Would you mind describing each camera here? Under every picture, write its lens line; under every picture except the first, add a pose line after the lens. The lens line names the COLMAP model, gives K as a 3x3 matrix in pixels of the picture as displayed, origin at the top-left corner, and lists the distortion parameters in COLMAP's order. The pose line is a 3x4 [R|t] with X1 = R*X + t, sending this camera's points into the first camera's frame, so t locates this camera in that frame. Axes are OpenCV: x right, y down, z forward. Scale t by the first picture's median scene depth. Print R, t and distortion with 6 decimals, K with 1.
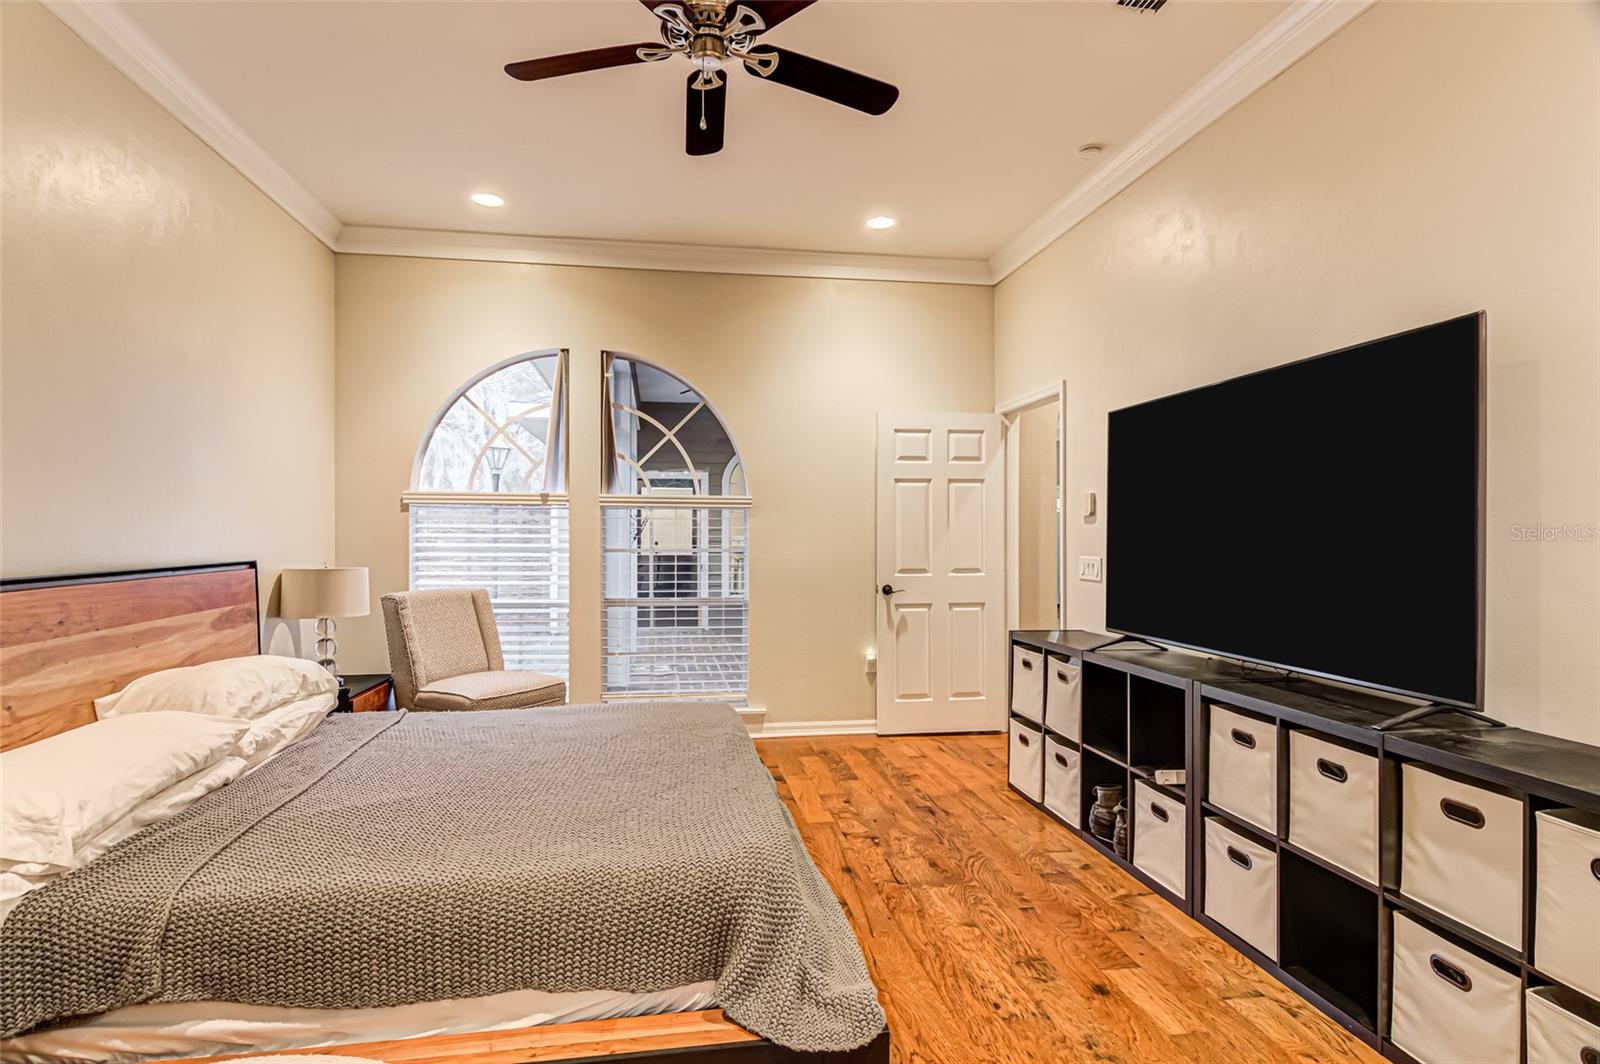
lens RADIAL K [[843.5, 0, 799.9], [0, 843.5, 534.8], [0, 0, 1]] dist [0.012764, -0.009681]
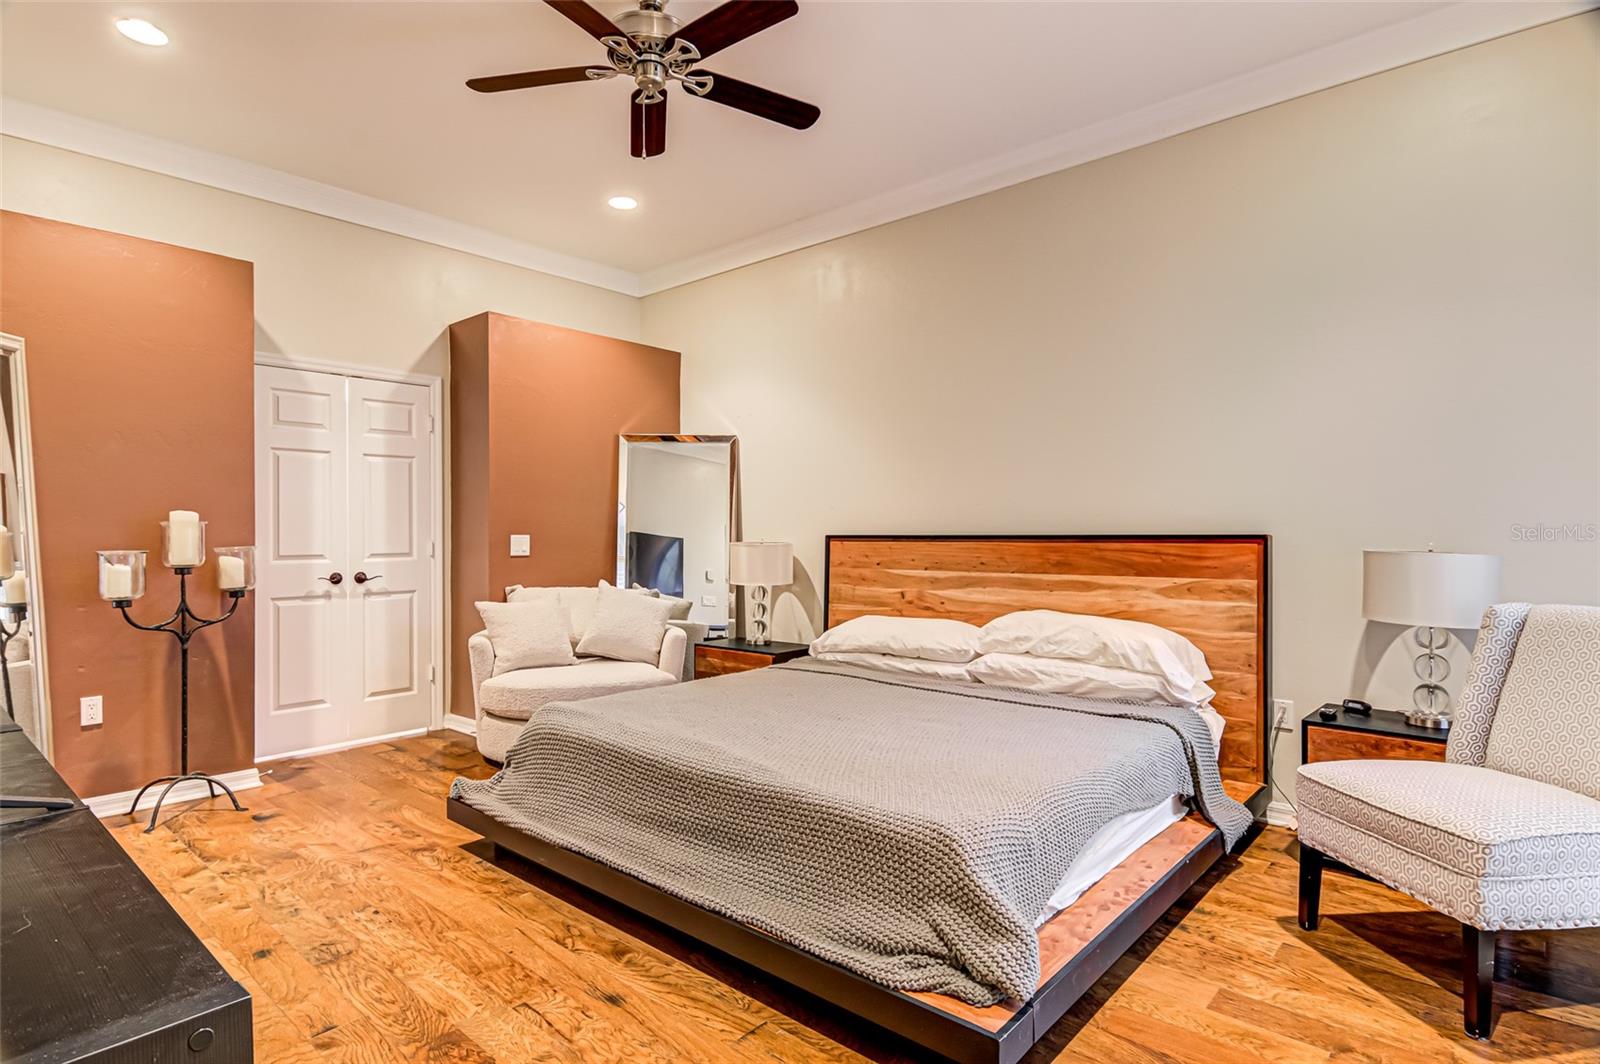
lens RADIAL K [[843.5, 0, 800.9], [0, 843.5, 532.6], [0, 0, 1]] dist [0.012764, -0.009681]
pose [[-0.778378, 0.005662, -0.627771, 0.449351], [-0.000338, 0.999955, 0.009438, 0.025502], [0.627796, 0.007558, -0.778341, 2.015779]]
